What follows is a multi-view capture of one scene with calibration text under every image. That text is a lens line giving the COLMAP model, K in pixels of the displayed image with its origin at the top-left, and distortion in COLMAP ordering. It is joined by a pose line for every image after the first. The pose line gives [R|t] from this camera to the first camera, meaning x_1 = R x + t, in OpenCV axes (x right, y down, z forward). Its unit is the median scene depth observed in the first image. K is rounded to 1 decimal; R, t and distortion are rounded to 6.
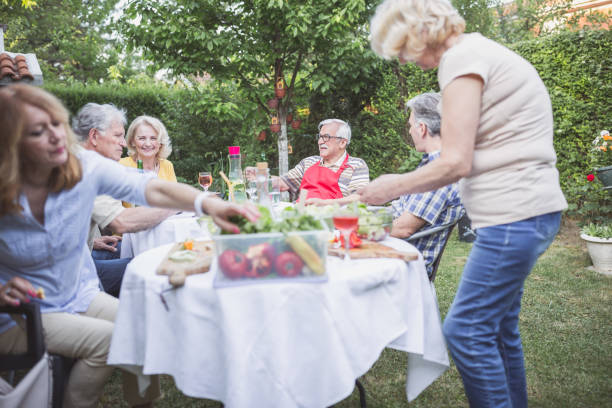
lens RADIAL K [[585.1, 0, 306.0], [0, 585.1, 204.0], [0, 0, 1]] dist [-0.002514, -0.019655]
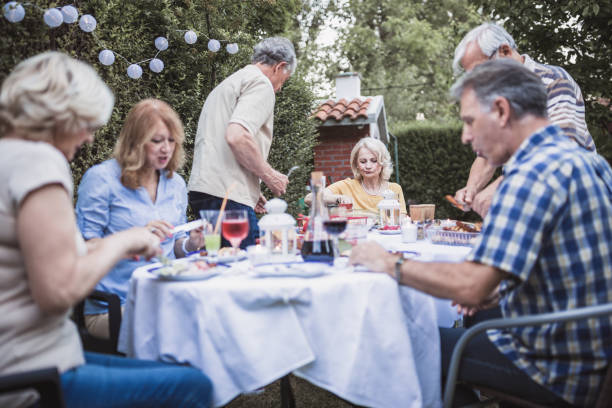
lens RADIAL K [[585.1, 0, 306.0], [0, 585.1, 204.0], [0, 0, 1]] dist [-0.002514, -0.019655]
pose [[0.754333, 0.019505, -0.656203, 0.176022], [-0.062037, 0.997204, -0.041673, 0.005300], [0.653555, 0.072144, 0.753433, 0.080353]]
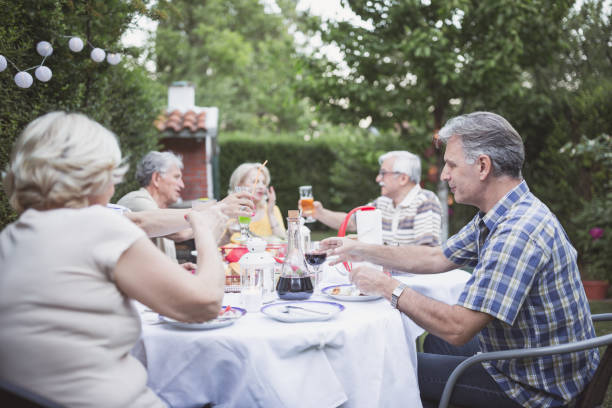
lens RADIAL K [[585.1, 0, 306.0], [0, 585.1, 204.0], [0, 0, 1]] dist [-0.002514, -0.019655]
pose [[0.935757, 0.029214, -0.351433, 0.102770], [-0.057771, 0.995799, -0.071047, -0.005173], [0.347881, 0.086785, 0.933513, 0.028163]]
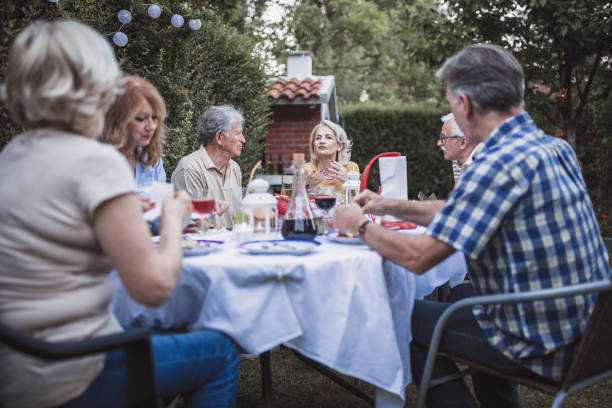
lens RADIAL K [[587.2, 0, 306.0], [0, 587.2, 204.0], [0, 0, 1]] dist [-0.014883, -0.024305]
pose [[0.816627, 0.053606, -0.574672, 0.165813], [-0.073884, 0.997195, -0.011973, 0.006318], [0.572418, 0.052236, 0.818297, 0.061329]]
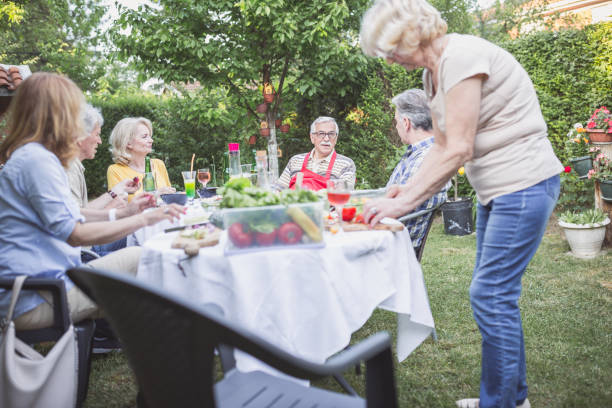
lens RADIAL K [[585.1, 0, 306.0], [0, 585.1, 204.0], [0, 0, 1]] dist [-0.002514, -0.019655]
pose [[0.999448, -0.026649, 0.019826, -0.004370], [0.026922, 0.999544, -0.013640, 0.013757], [-0.019453, 0.014166, 0.999710, -0.031029]]
